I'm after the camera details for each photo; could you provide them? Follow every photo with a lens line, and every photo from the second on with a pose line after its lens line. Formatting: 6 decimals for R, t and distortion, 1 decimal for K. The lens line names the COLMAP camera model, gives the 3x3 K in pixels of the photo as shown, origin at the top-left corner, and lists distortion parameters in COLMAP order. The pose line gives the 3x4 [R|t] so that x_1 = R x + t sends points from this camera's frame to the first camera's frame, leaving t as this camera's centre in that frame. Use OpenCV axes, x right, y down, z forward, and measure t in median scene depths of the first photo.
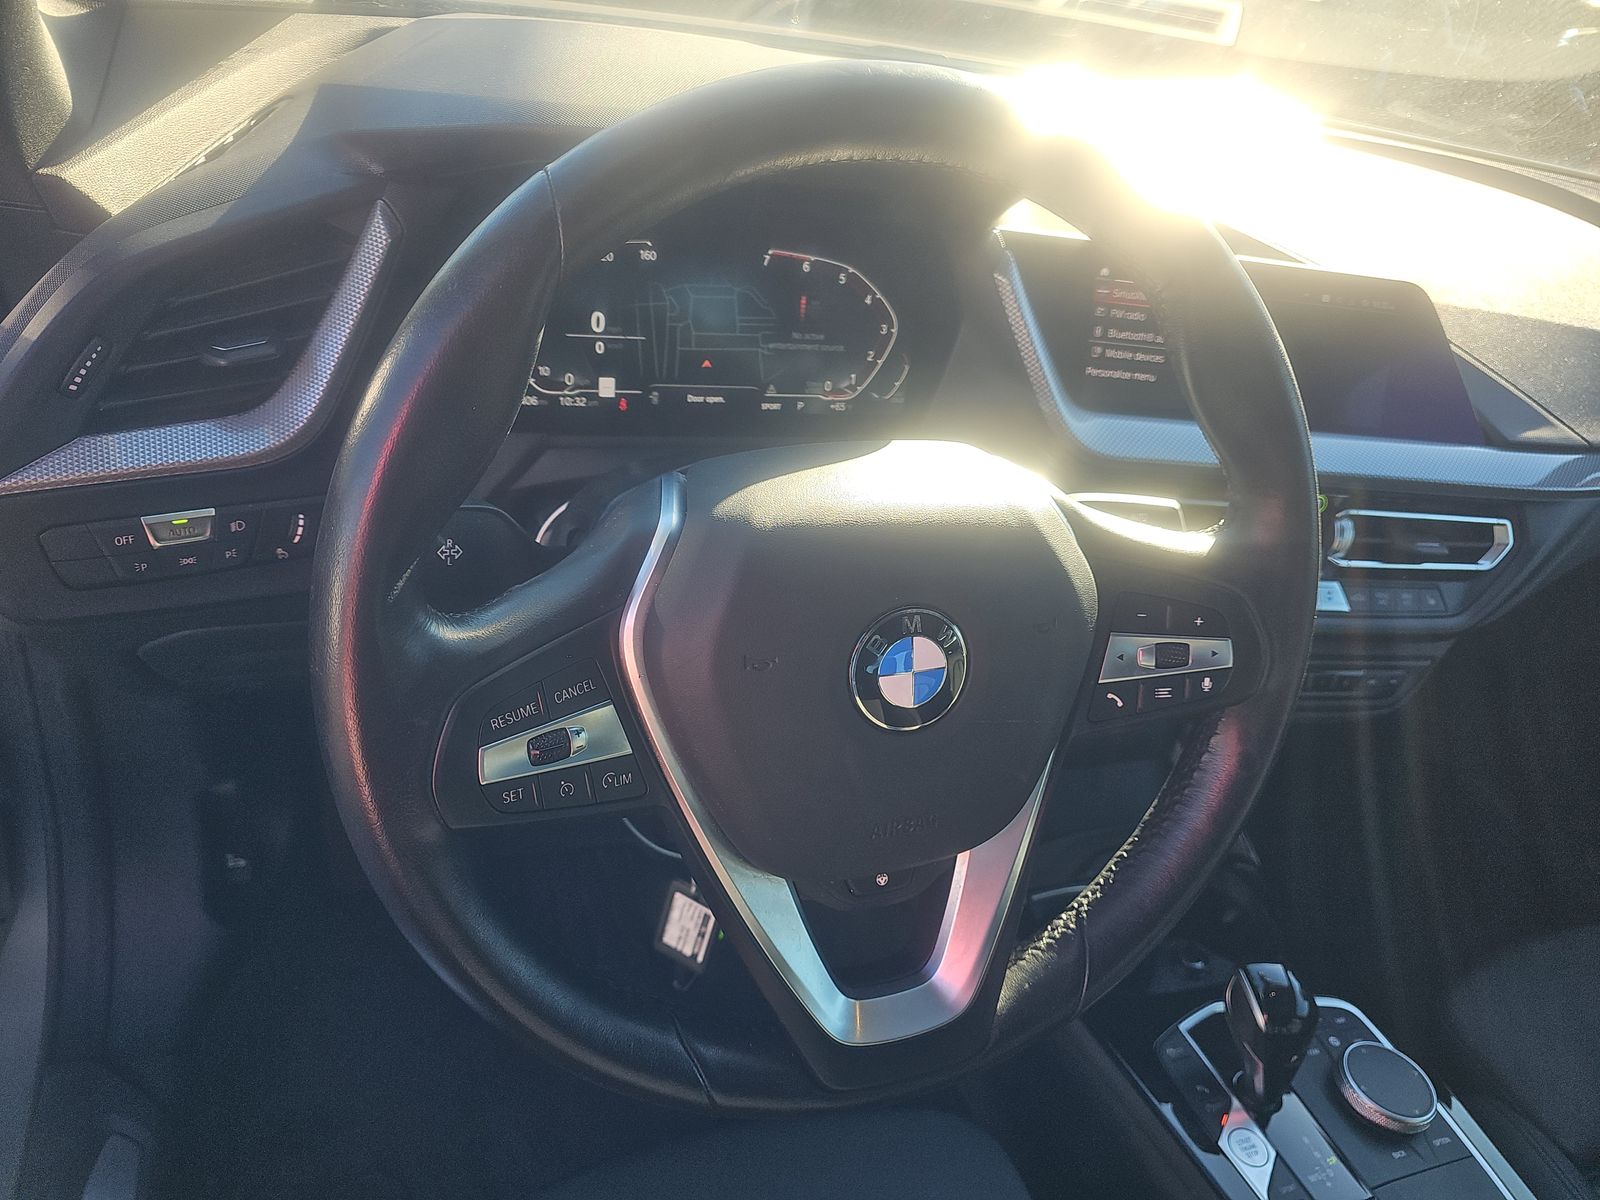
lens RADIAL K [[1094.0, 0, 794.0], [0, 1094.0, 686.9], [0, 0, 1]] dist [0.041779, -0.079132]
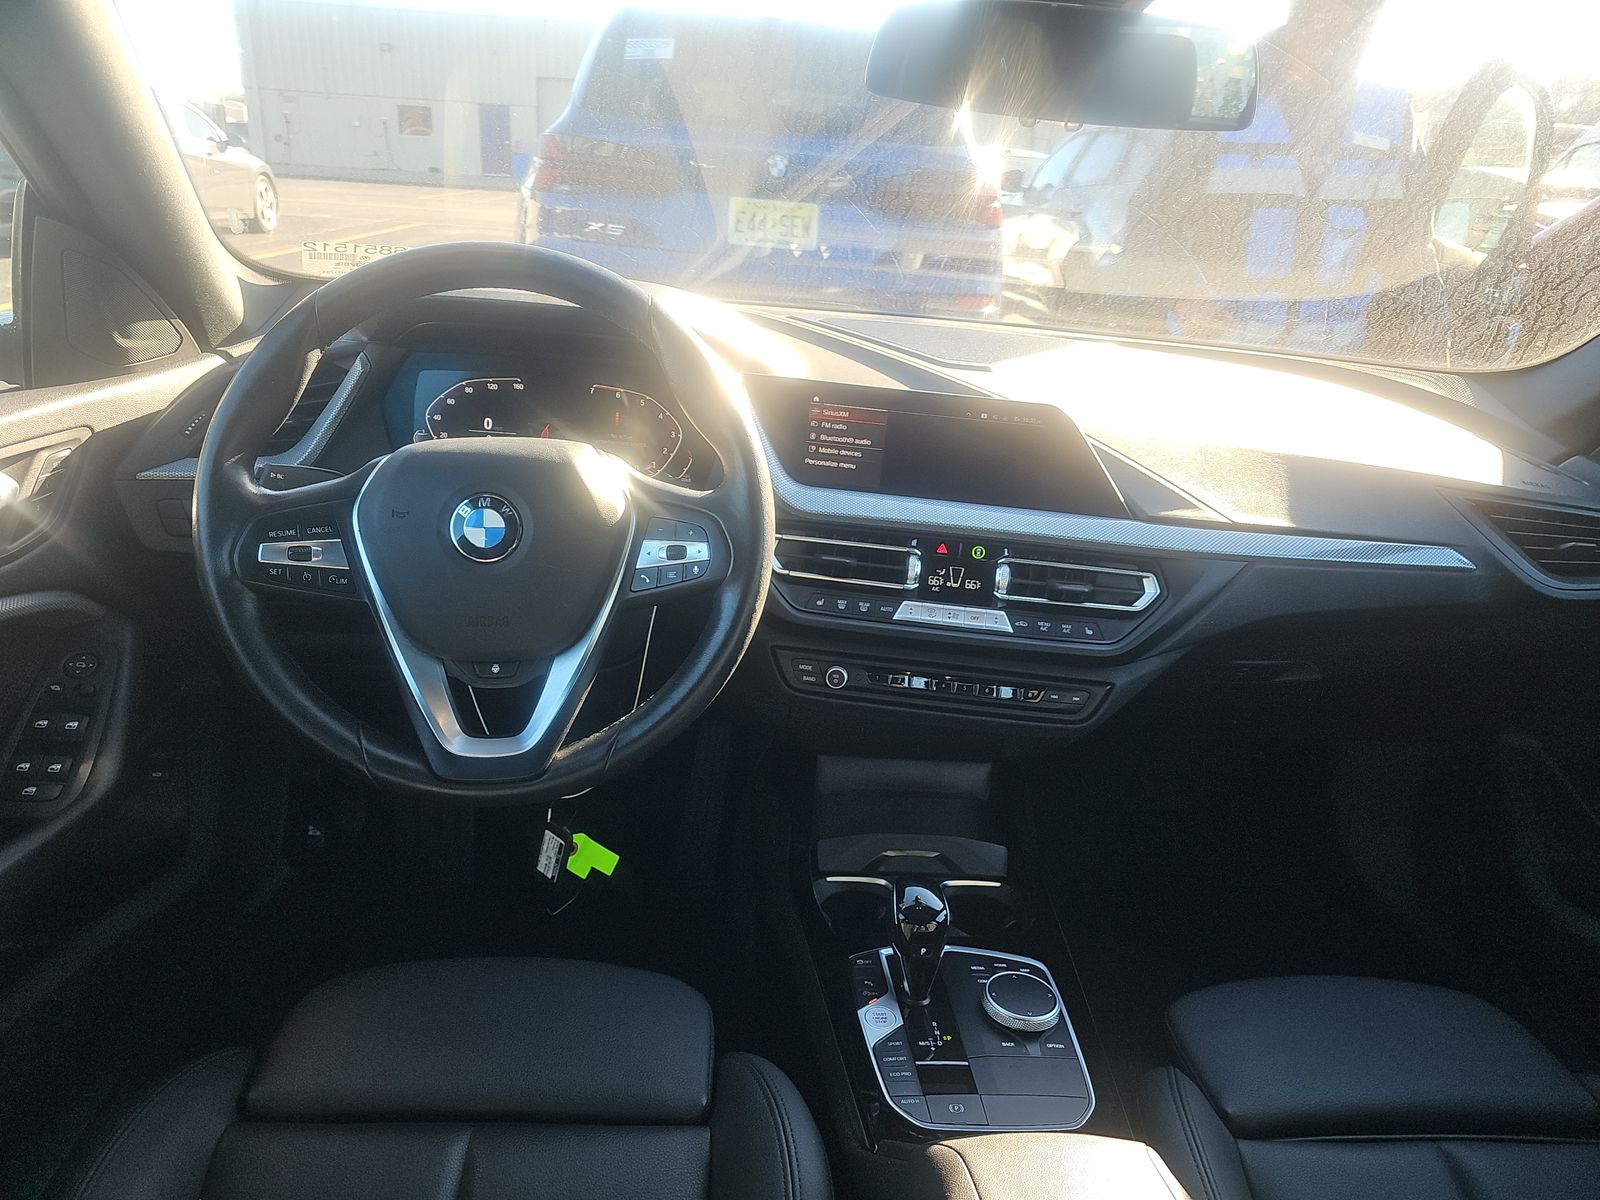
lens RADIAL K [[1094.0, 0, 794.0], [0, 1094.0, 686.9], [0, 0, 1]] dist [0.041779, -0.079132]
pose [[0.964483, 0.034372, -0.261899, 0.672229], [-0.102443, 0.962568, -0.250935, 0.399926], [0.243470, 0.268852, 0.931902, -0.329741]]
